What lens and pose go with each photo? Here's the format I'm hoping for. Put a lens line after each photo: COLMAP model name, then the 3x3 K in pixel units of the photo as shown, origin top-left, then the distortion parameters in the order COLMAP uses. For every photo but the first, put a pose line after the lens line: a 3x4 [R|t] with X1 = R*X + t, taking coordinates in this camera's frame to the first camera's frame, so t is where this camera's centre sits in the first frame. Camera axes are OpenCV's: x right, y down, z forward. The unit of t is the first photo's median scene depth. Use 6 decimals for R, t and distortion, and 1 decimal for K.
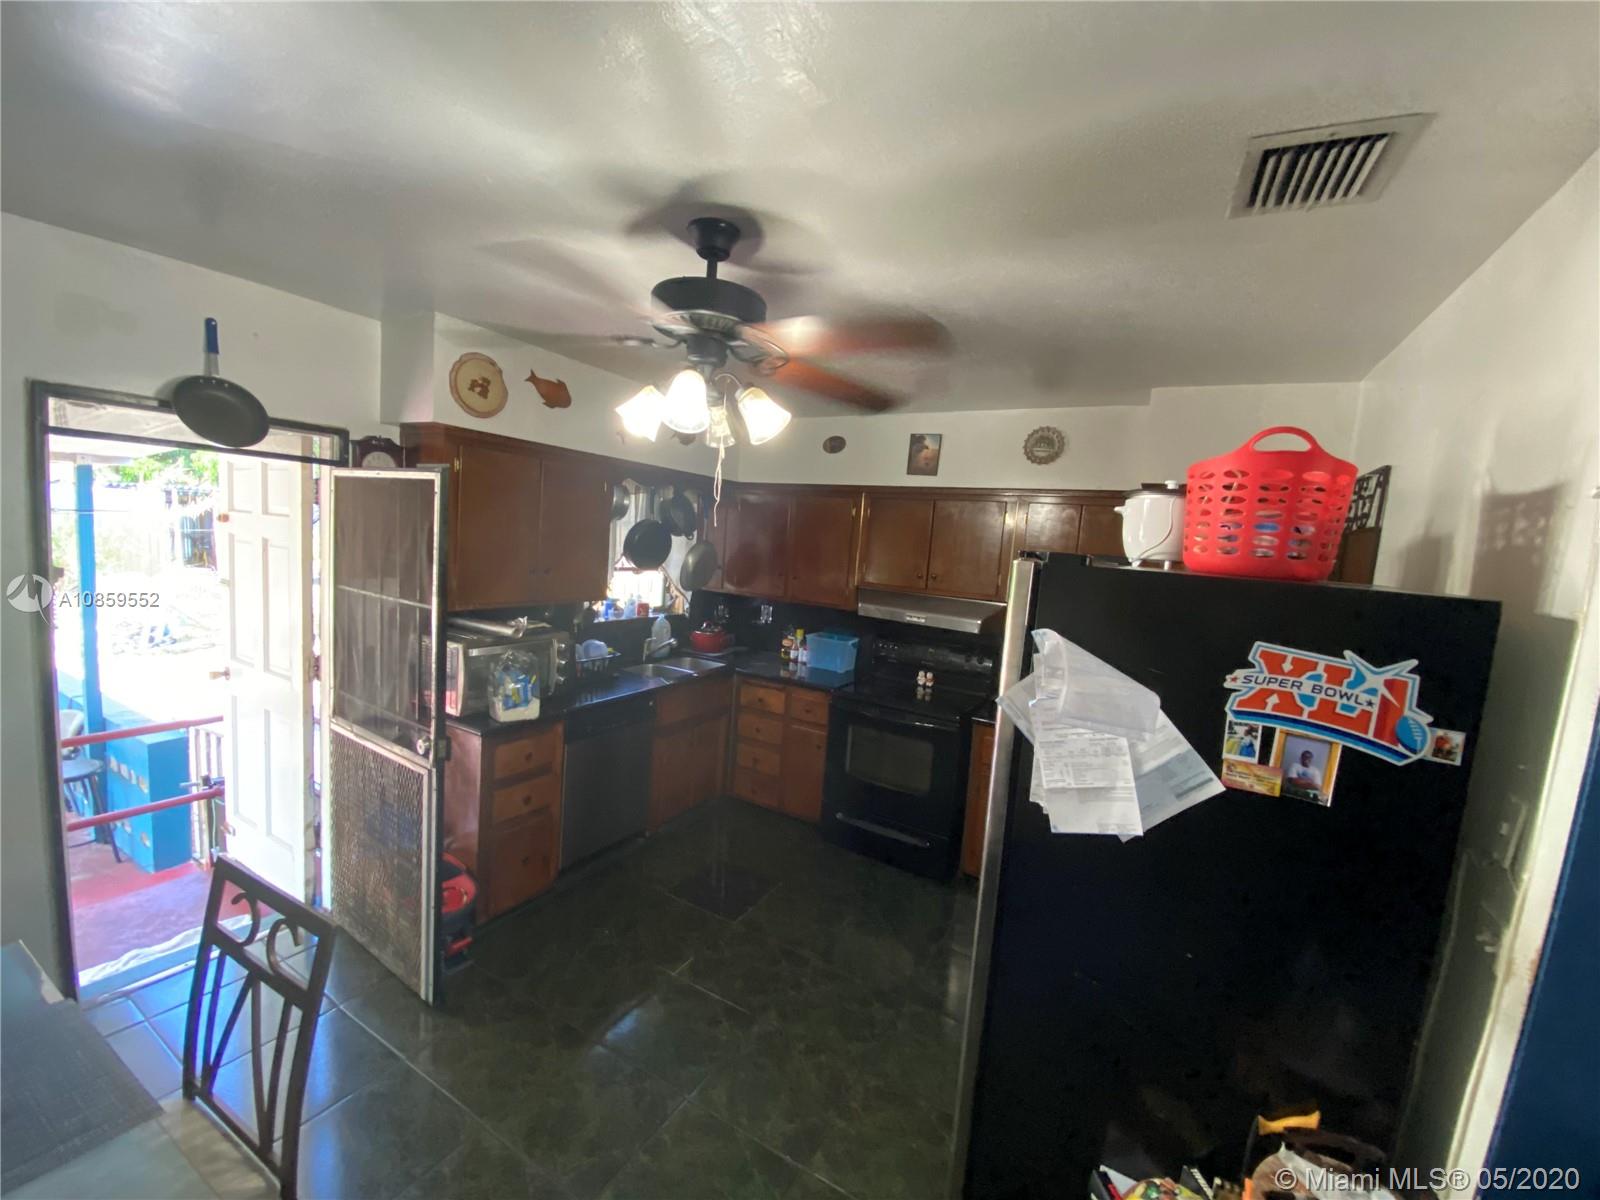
lens RADIAL K [[635.1, 0, 800.0], [0, 635.1, 600.0], [0, 0, 1]] dist [0.046594, -0.000140]
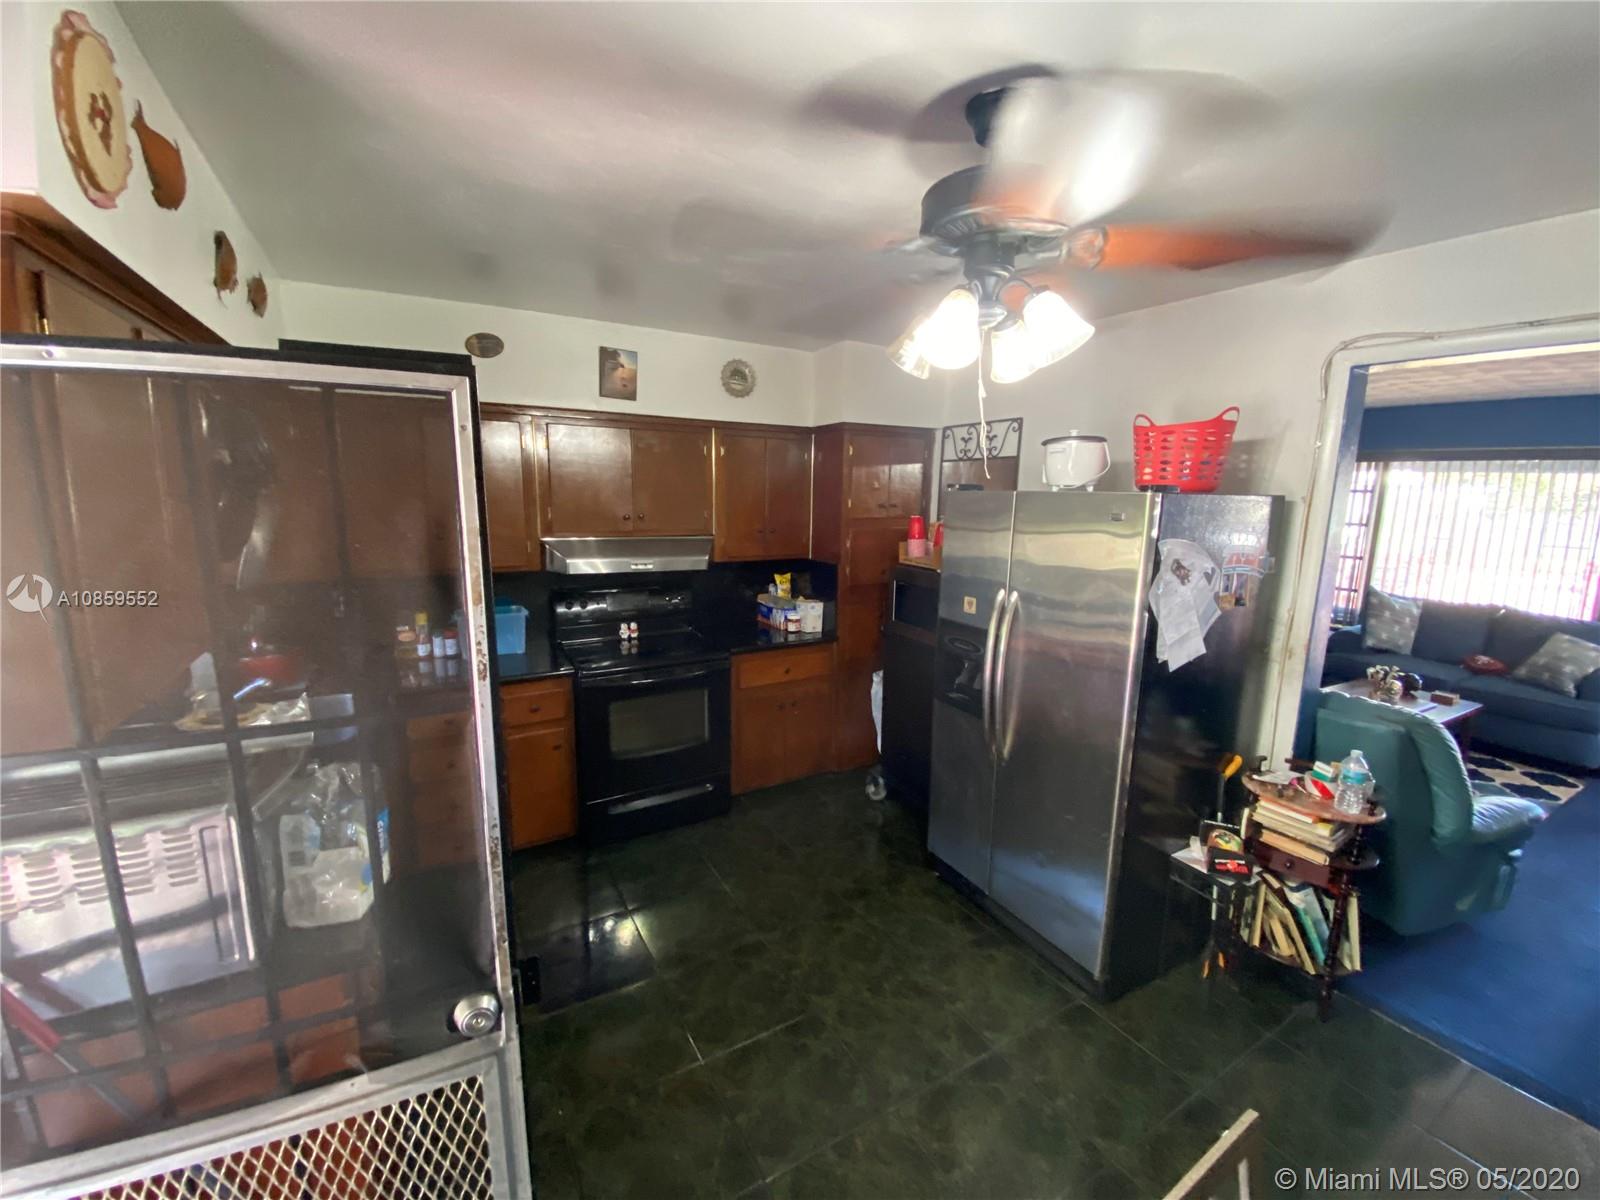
lens RADIAL K [[635.1, 0, 800.0], [0, 635.1, 600.0], [0, 0, 1]] dist [0.046594, -0.000140]
pose [[0.515800, -0.213691, 0.829630, -0.586846], [0.110037, 0.976896, 0.183211, -0.081737], [-0.849613, -0.003210, 0.527397, 0.437049]]
